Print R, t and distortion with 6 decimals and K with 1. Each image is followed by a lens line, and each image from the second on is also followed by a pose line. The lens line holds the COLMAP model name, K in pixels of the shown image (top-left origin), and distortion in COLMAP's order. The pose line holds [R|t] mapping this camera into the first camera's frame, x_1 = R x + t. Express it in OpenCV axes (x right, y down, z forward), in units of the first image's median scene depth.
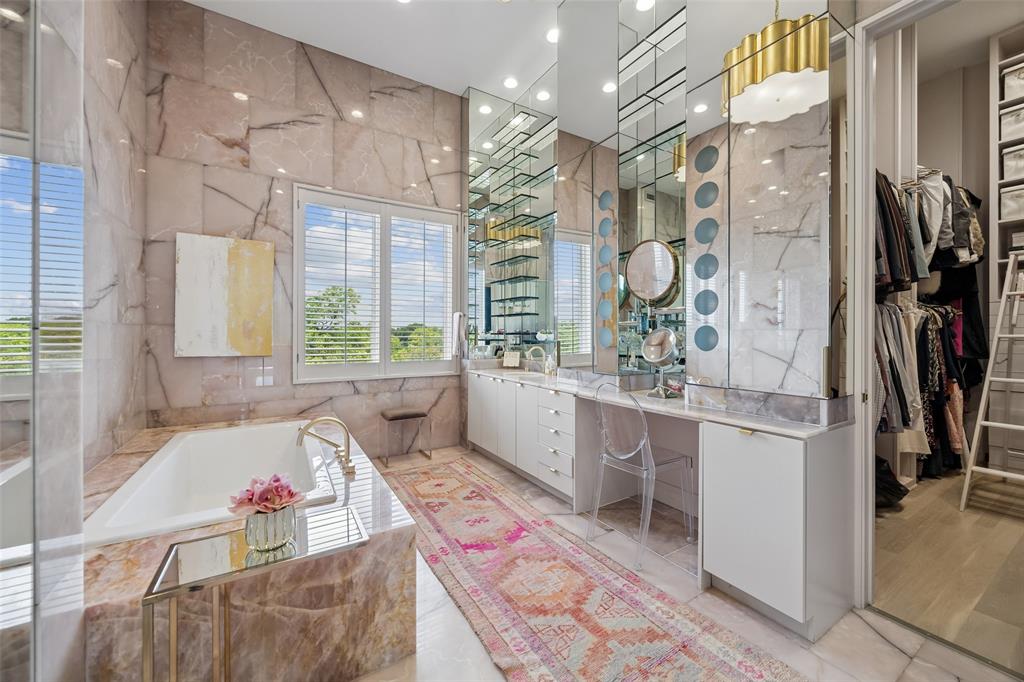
lens RADIAL K [[394.1, 0, 518.1], [0, 394.1, 336.7], [0, 0, 1]] dist [-0.002899, 0.000267]
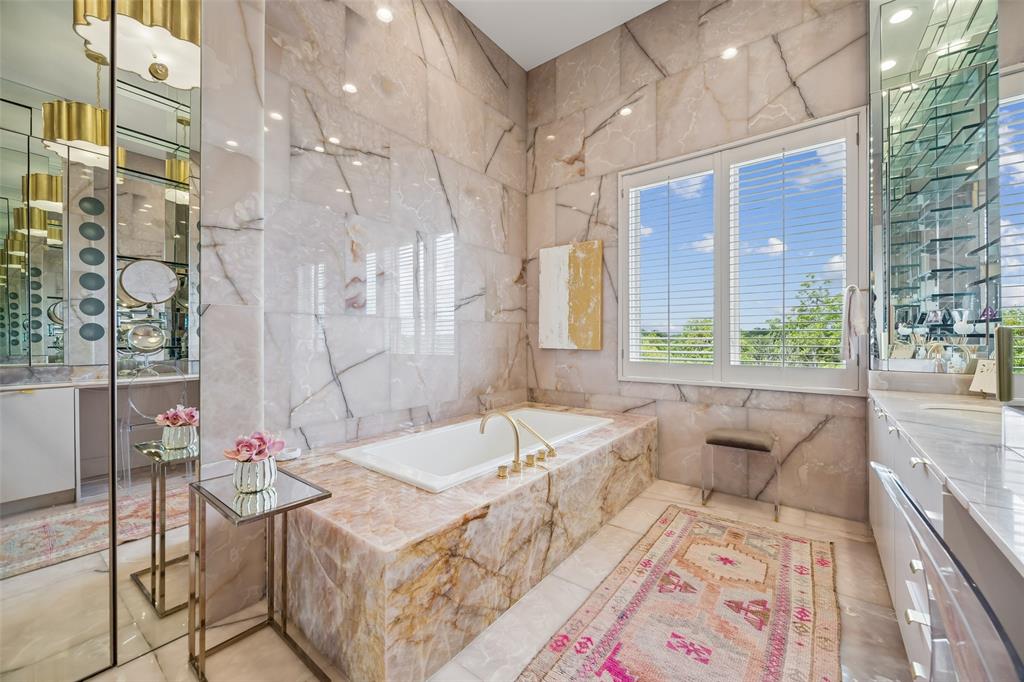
lens RADIAL K [[394.1, 0, 514.7], [0, 394.1, 338.4], [0, 0, 1]] dist [-0.002899, 0.000267]
pose [[0.351739, -0.002964, -0.936094, 0.259892], [-0.003450, 0.999984, -0.004462, 0.023528], [0.936092, 0.004799, 0.351723, 0.440554]]
